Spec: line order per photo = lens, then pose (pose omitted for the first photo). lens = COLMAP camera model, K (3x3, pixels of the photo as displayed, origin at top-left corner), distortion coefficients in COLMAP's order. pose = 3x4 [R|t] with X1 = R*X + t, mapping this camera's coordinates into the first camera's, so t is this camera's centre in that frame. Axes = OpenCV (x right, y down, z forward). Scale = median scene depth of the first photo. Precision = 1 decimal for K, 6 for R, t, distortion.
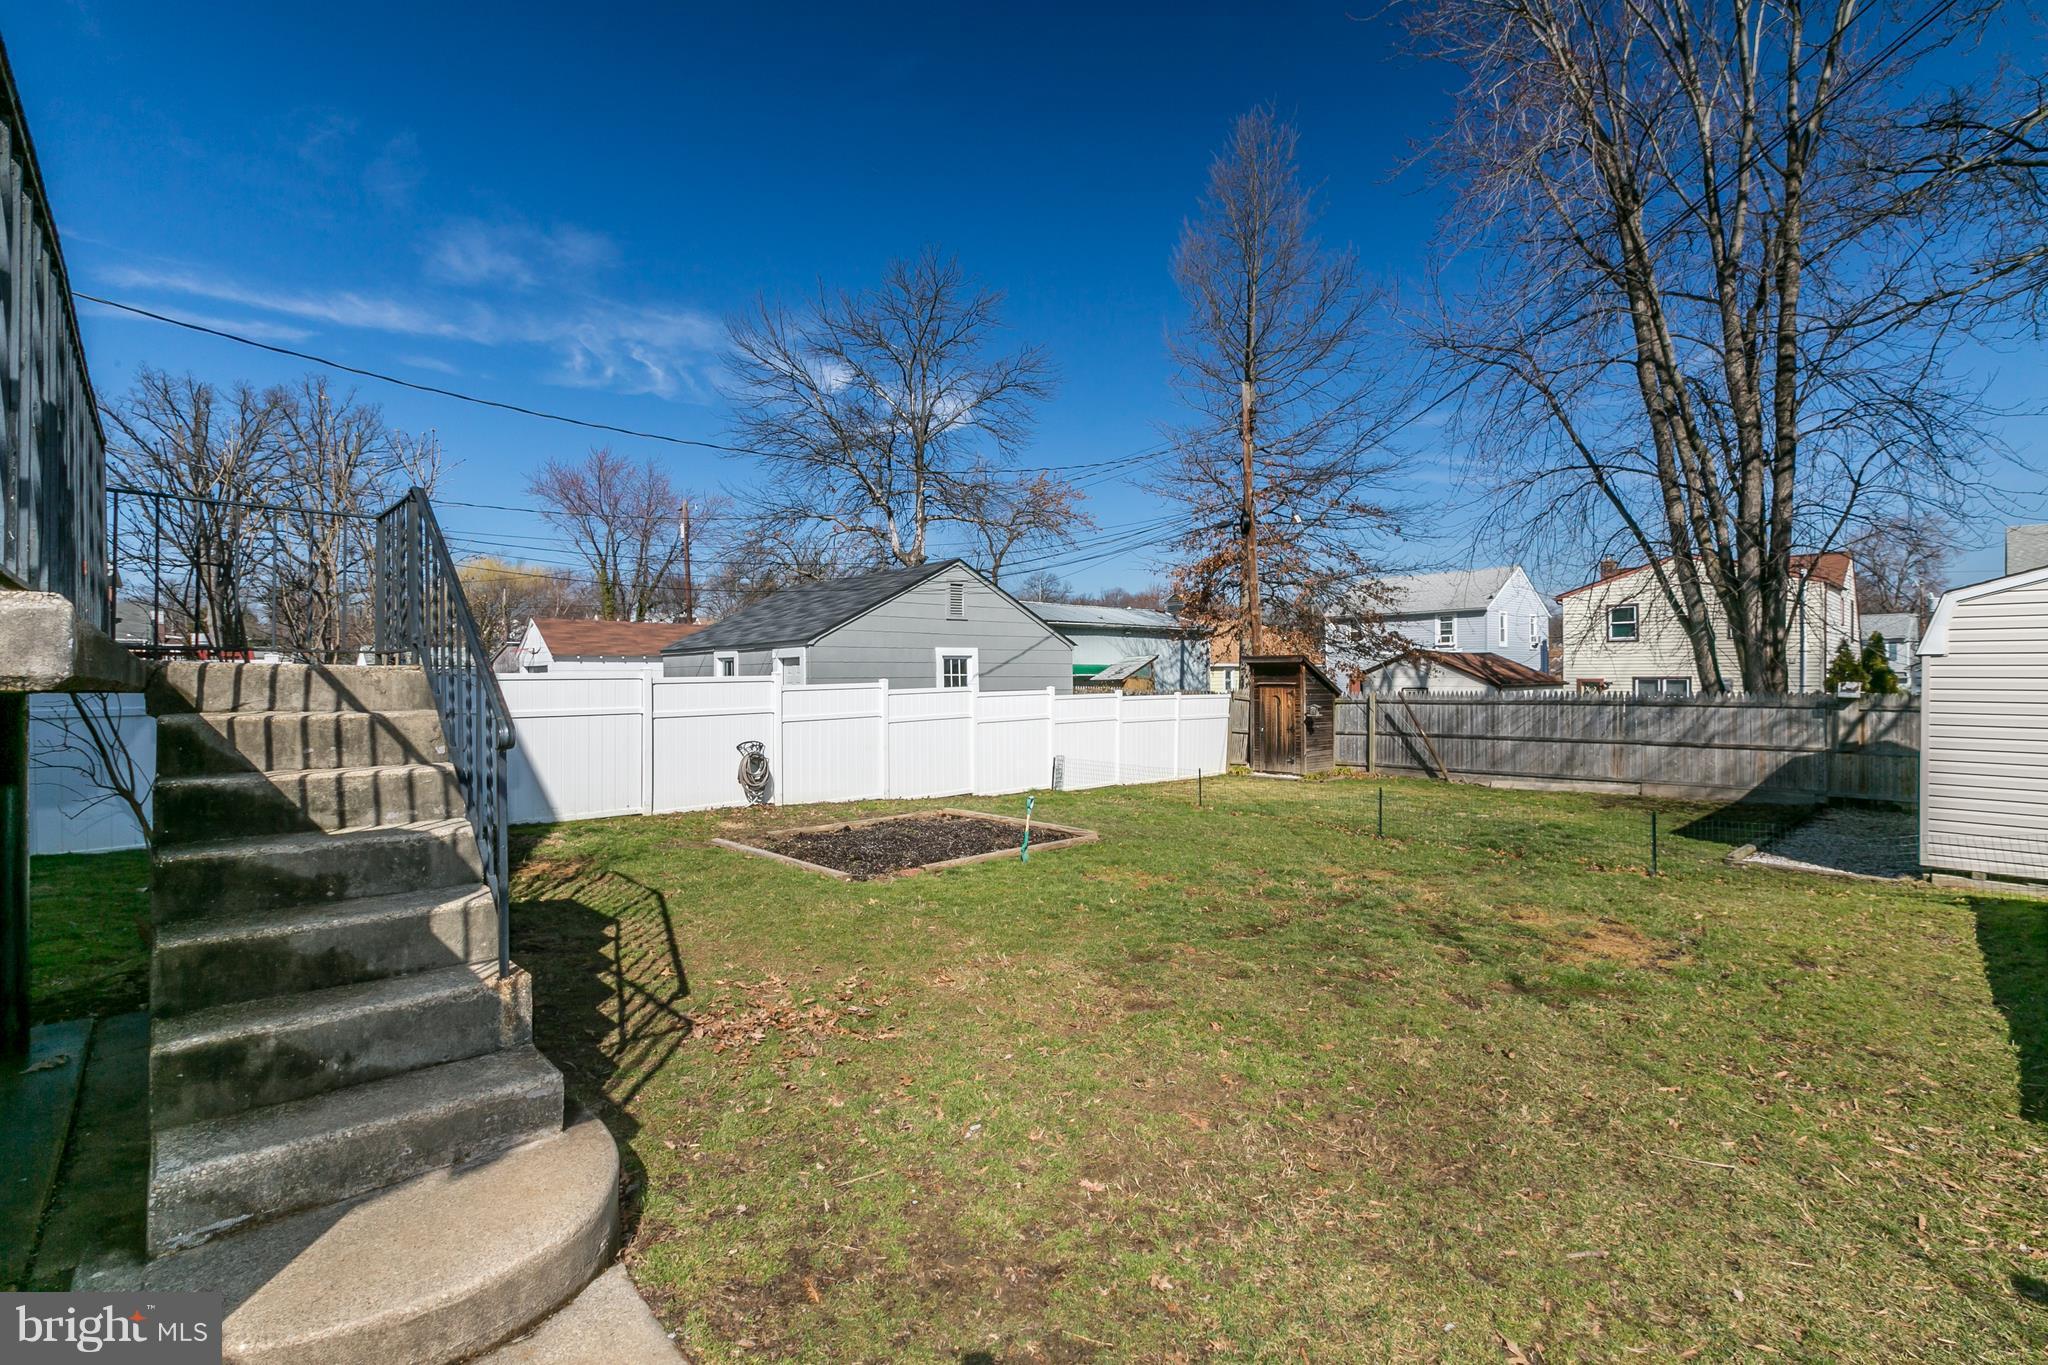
lens RADIAL K [[918.3, 0, 1019.9], [0, 918.3, 675.8], [0, 0, 1]] dist [-0.001712, -0.000495]
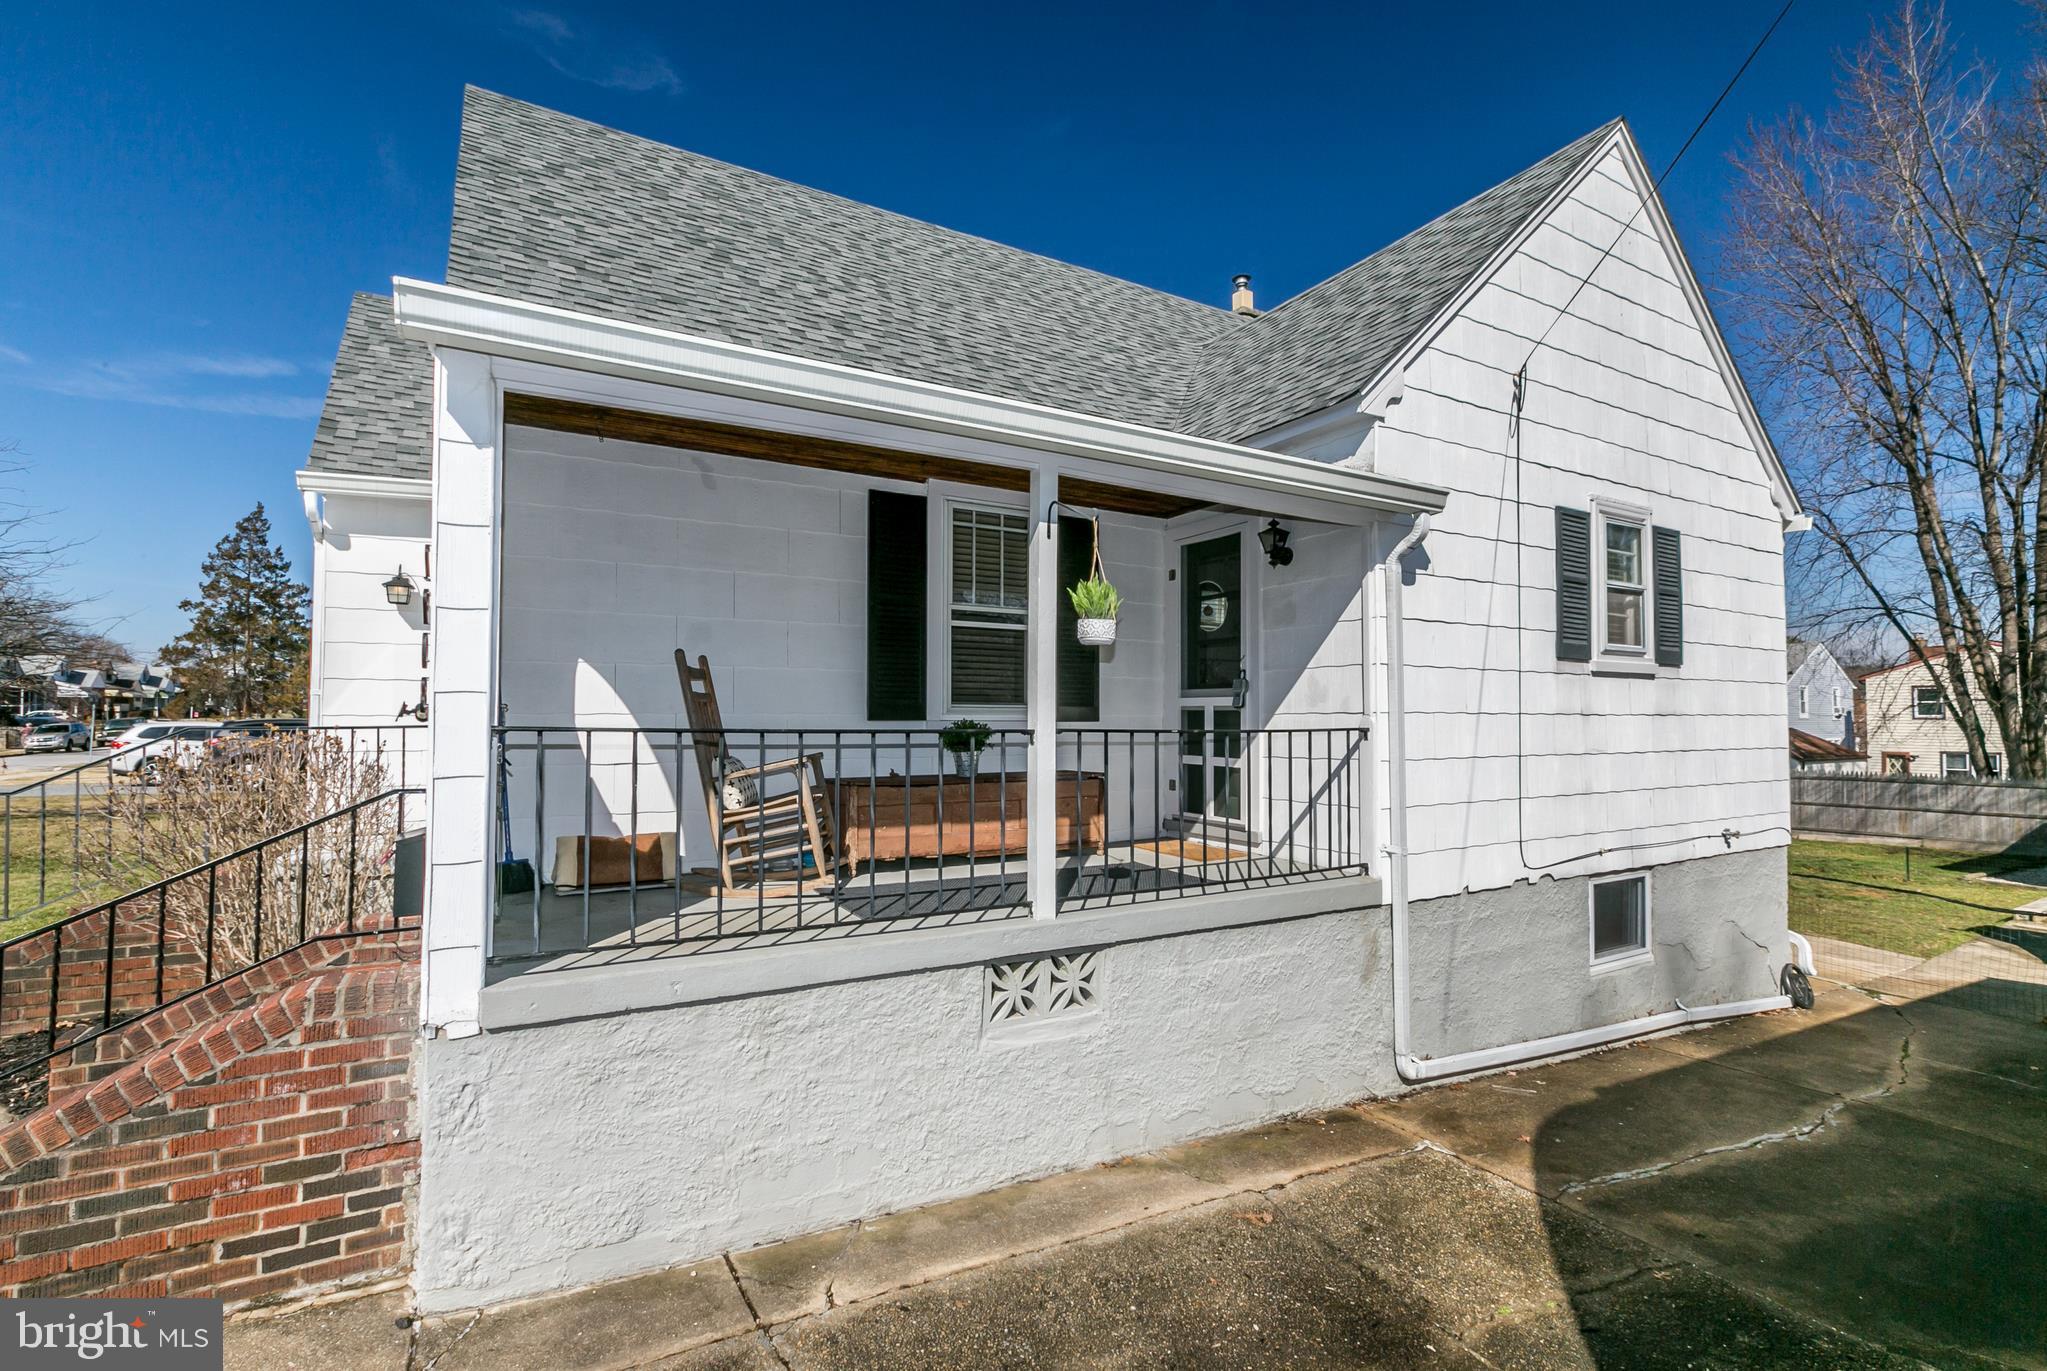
lens RADIAL K [[917.8, 0, 1030.0], [0, 917.8, 695.8], [0, 0, 1]] dist [-0.001712, -0.000495]
pose [[0.977238, 0.005436, -0.212076, -0.355747], [-0.011812, 0.999515, -0.028807, -0.044737], [0.211817, 0.030657, 0.976828, -0.654355]]
